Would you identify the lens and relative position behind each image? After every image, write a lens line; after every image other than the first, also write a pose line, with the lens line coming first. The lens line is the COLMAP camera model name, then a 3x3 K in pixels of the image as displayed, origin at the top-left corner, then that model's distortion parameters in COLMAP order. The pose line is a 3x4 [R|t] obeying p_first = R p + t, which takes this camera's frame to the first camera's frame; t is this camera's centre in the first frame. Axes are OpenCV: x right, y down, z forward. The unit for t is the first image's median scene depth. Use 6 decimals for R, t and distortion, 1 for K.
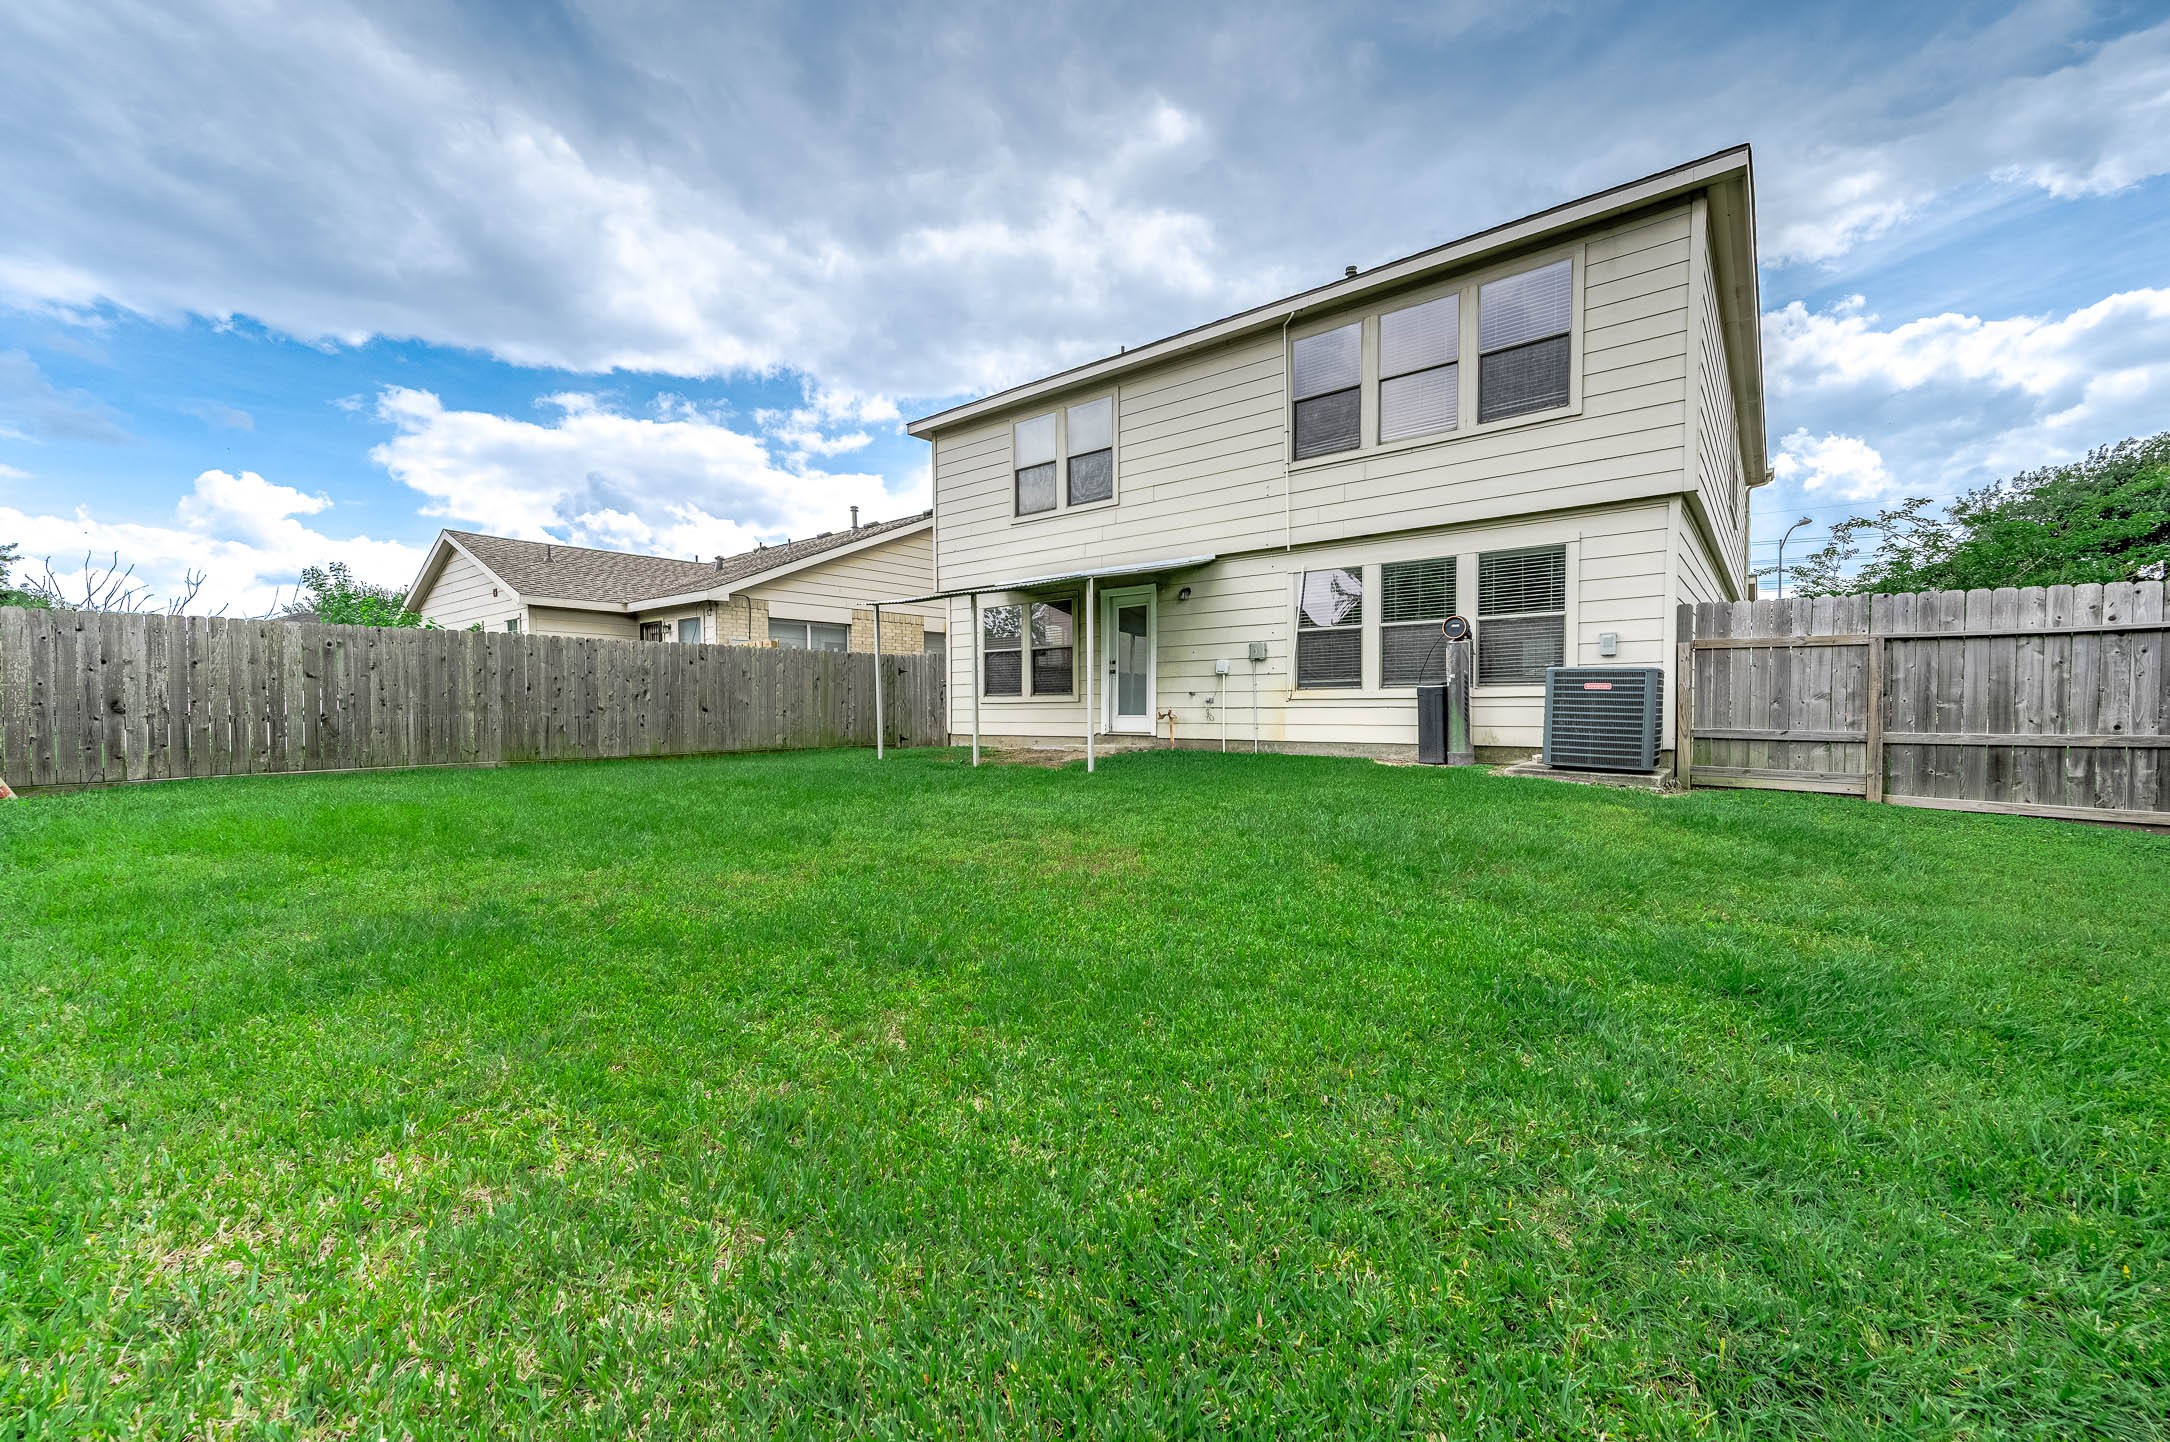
lens RADIAL K [[852.5, 0, 1085.1], [0, 852.5, 708.4], [0, 0, 1]] dist [0.012678, 0.000212]
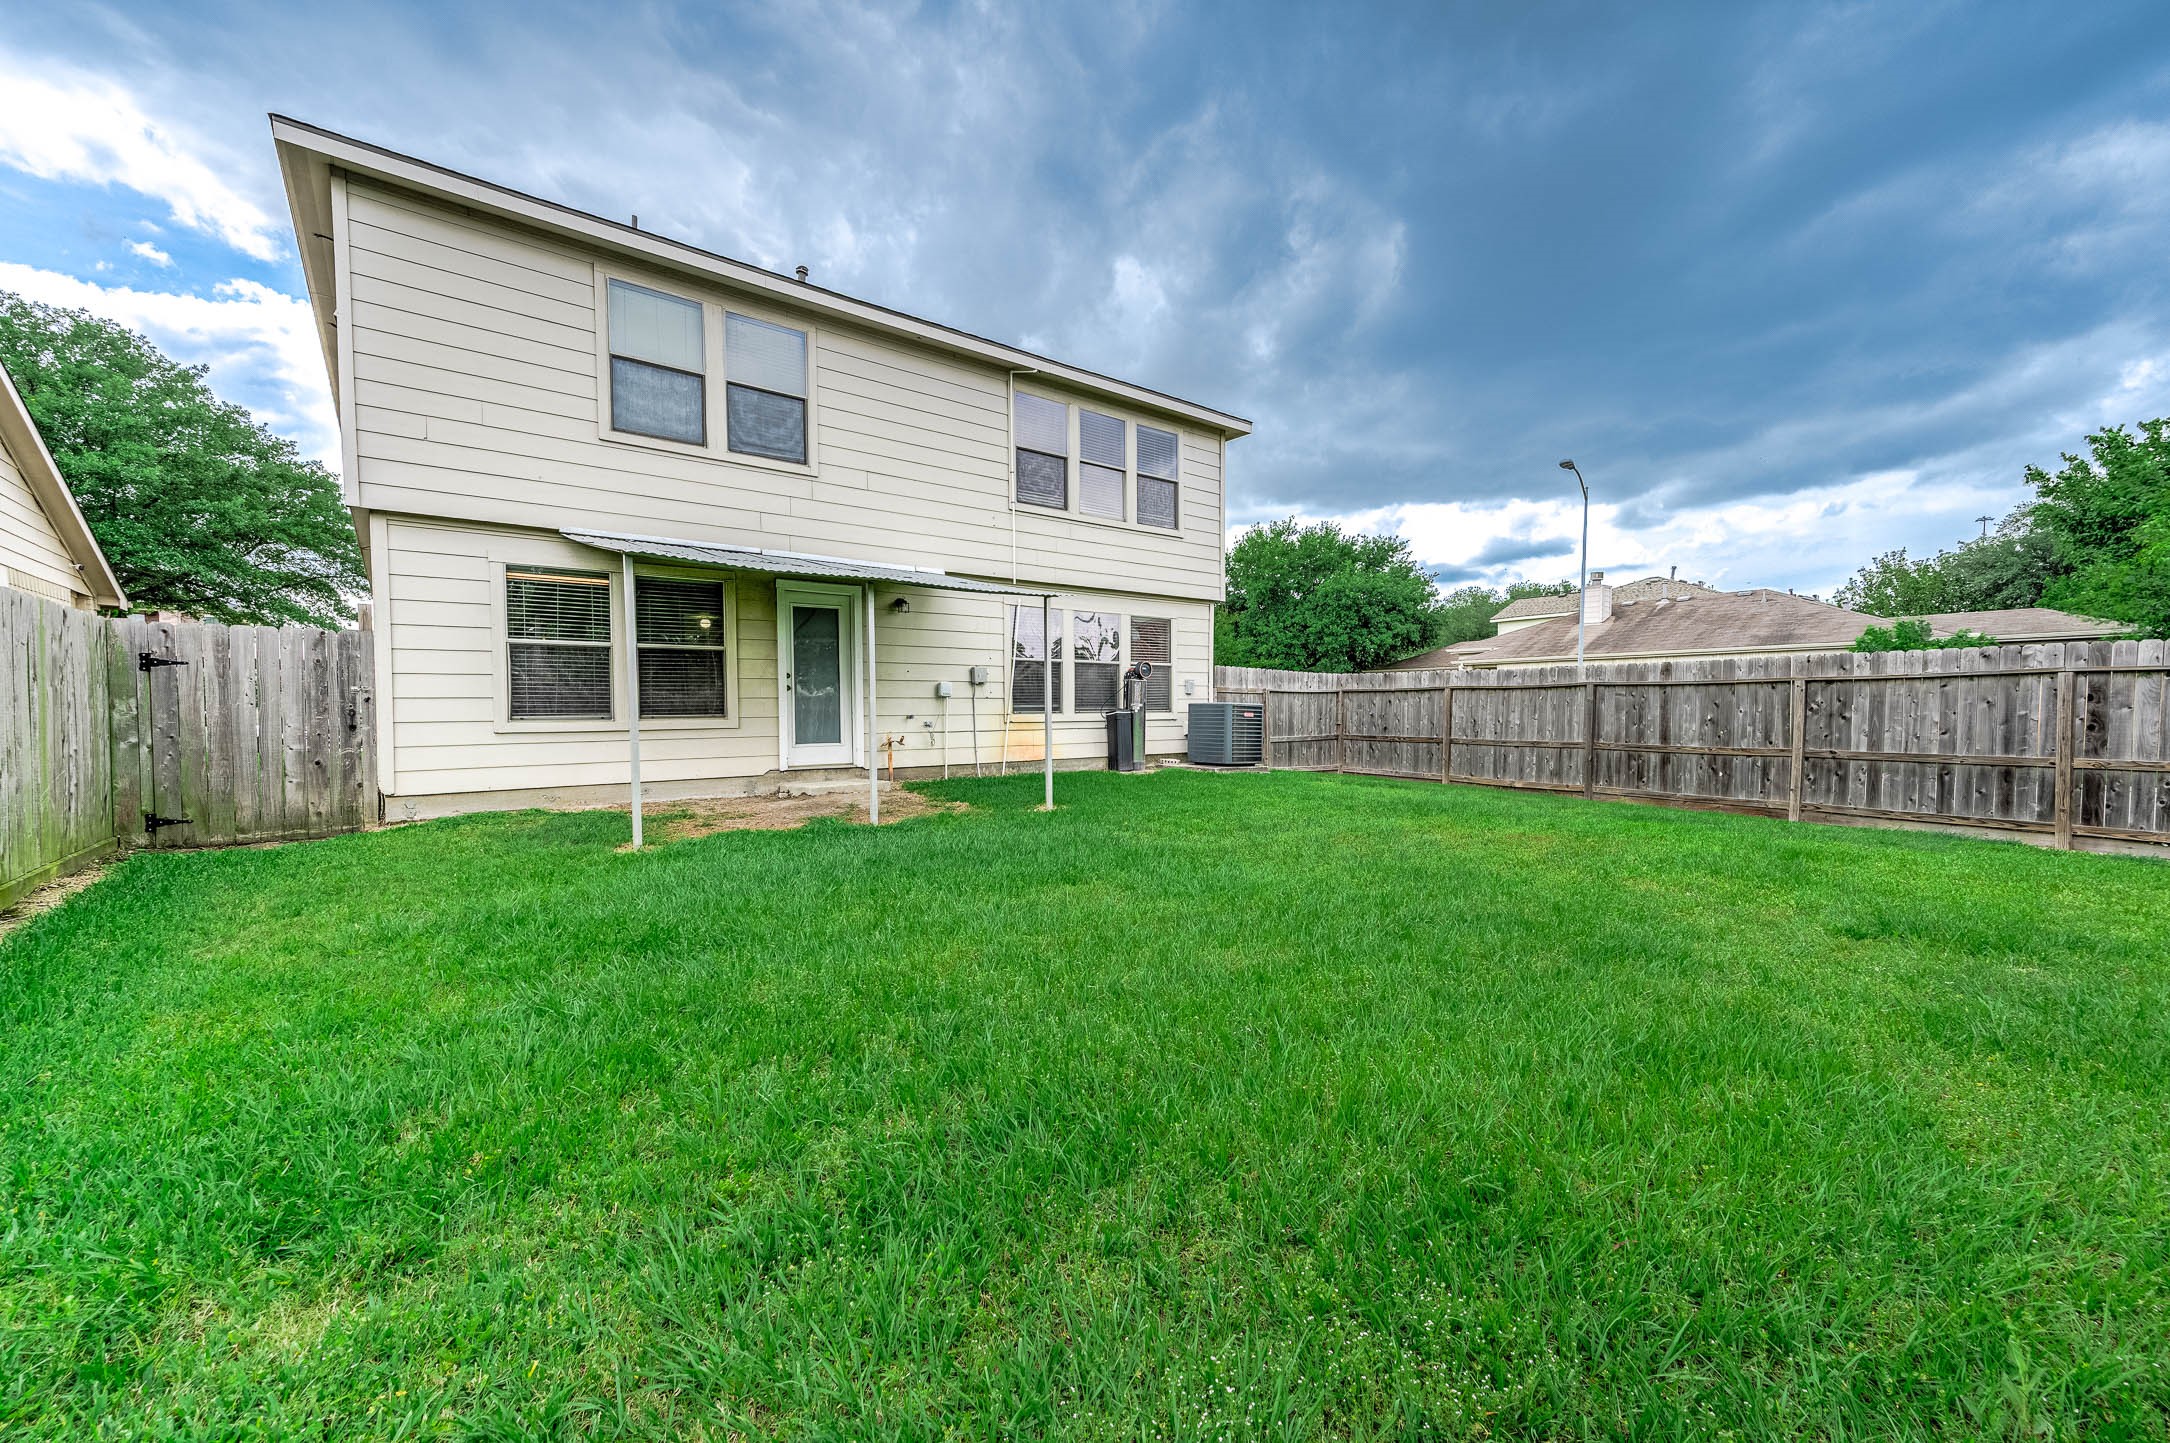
lens RADIAL K [[845.0, 0, 1085.0], [0, 845.0, 721.5], [0, 0, 1]] dist [0.009058, 0.000062]
pose [[0.207838, -0.000434, 0.978163, -0.757633], [0.016557, 0.999858, -0.003075, -0.006790], [-0.978023, 0.016834, 0.207816, 0.674765]]
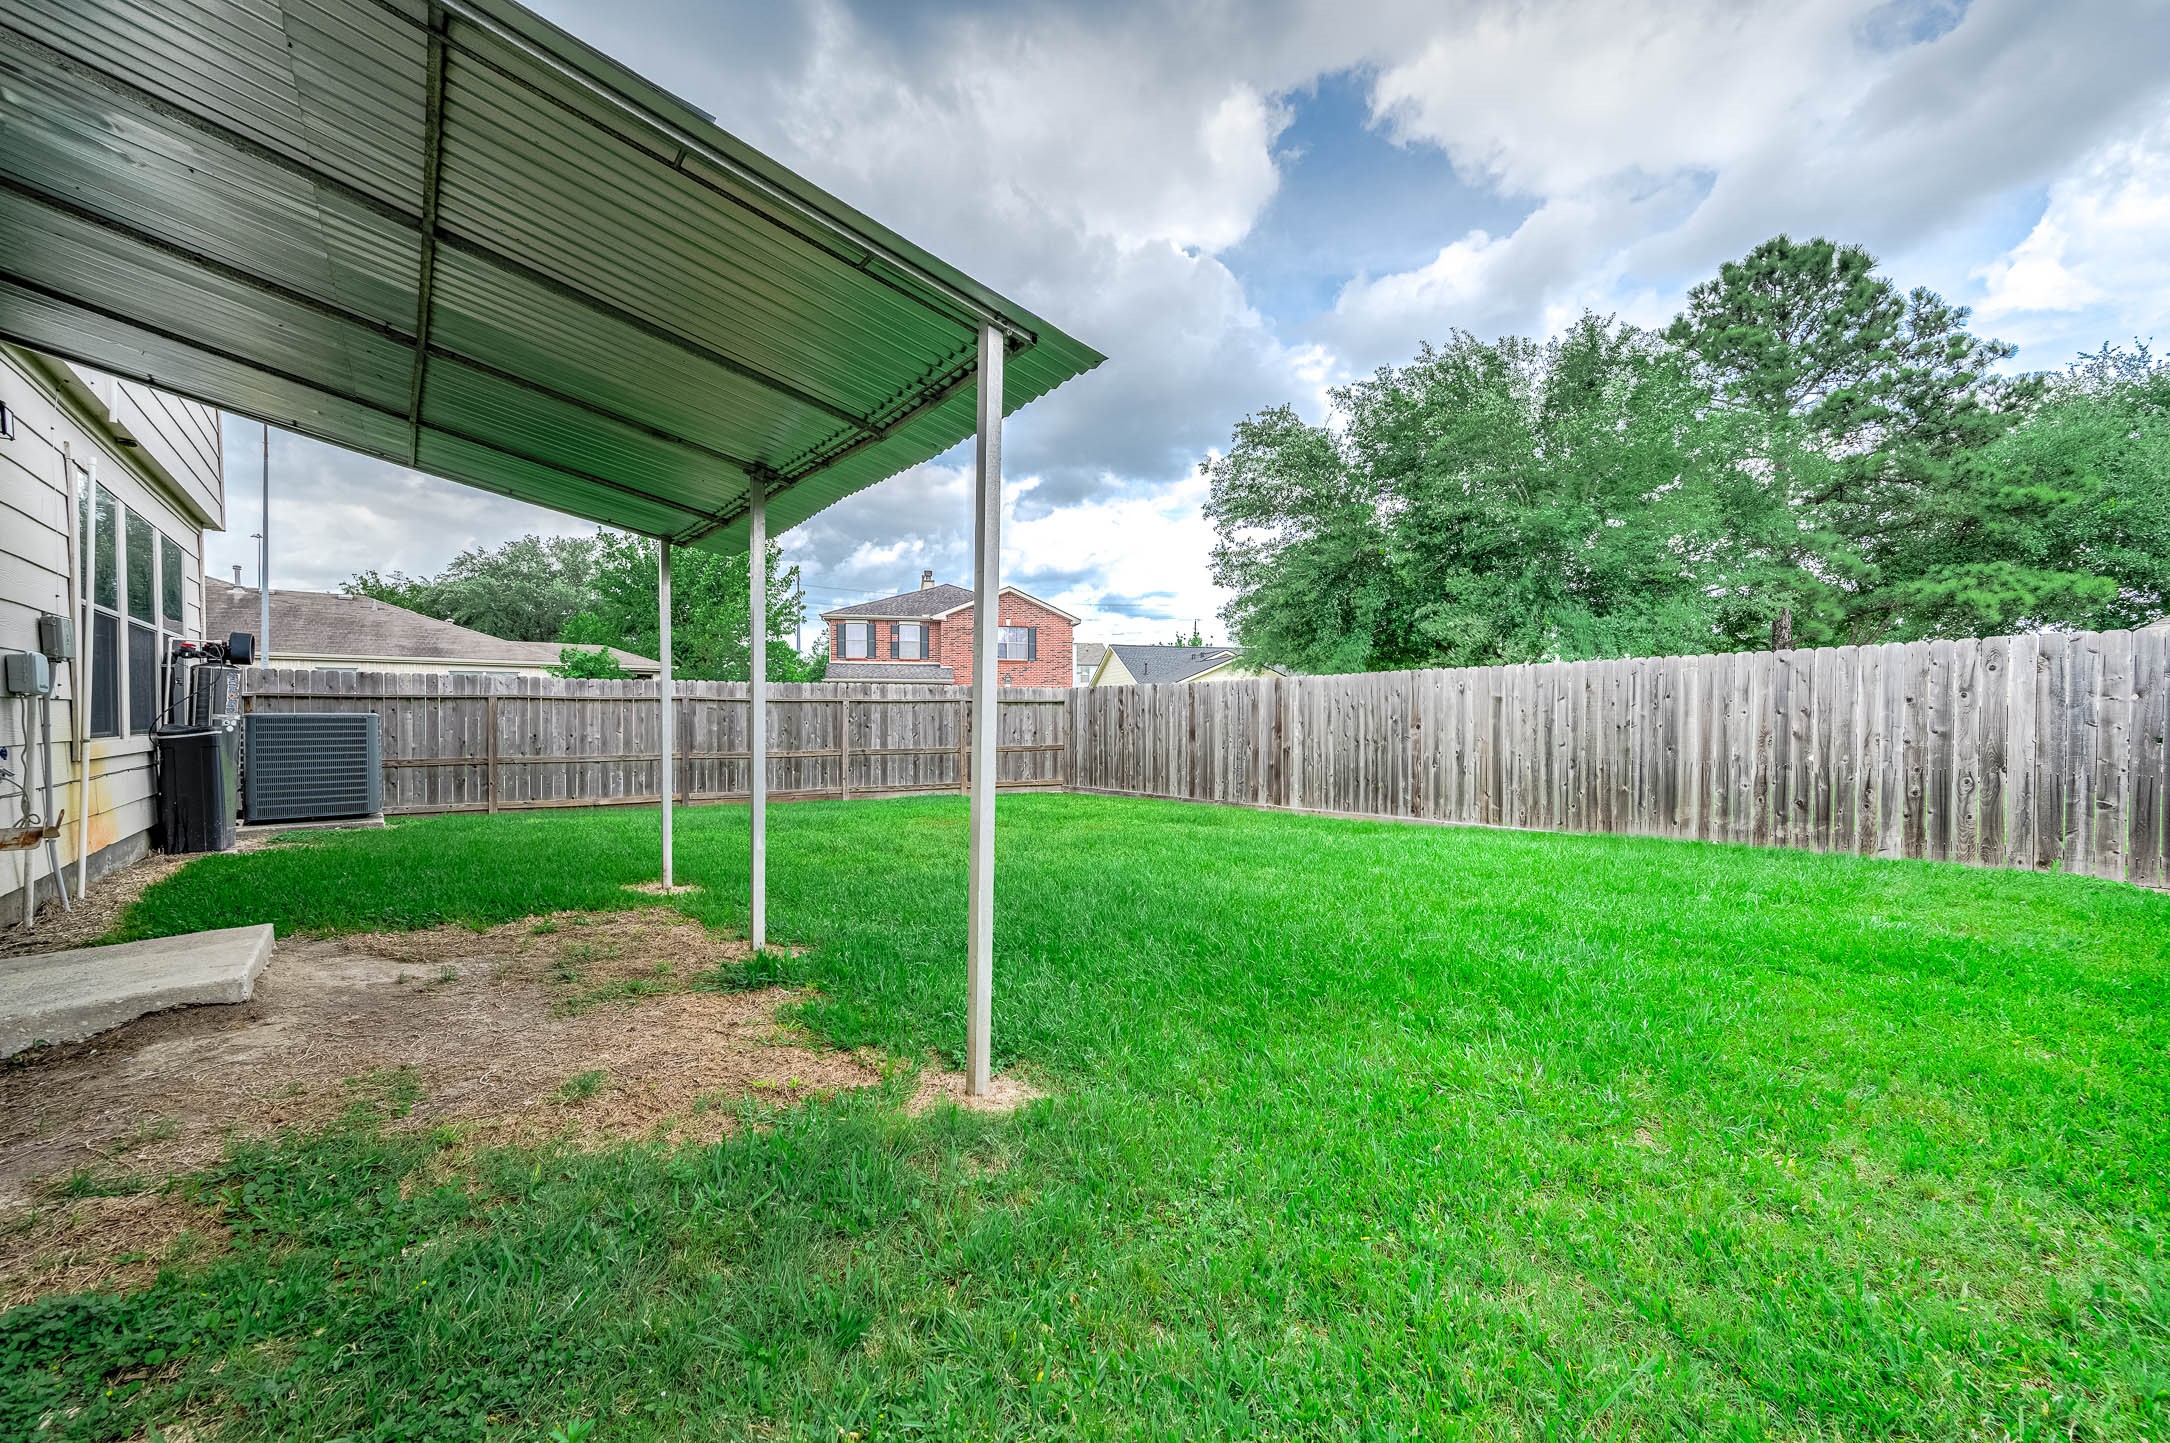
lens RADIAL K [[852.5, 0, 1085.1], [0, 852.5, 708.9], [0, 0, 1]] dist [0.012678, 0.000212]
pose [[-0.989822, 0.016305, 0.141375, -0.281457], [0.017260, 0.999836, 0.005531, -0.028499], [-0.141261, 0.007915, -0.989941, 1.304884]]
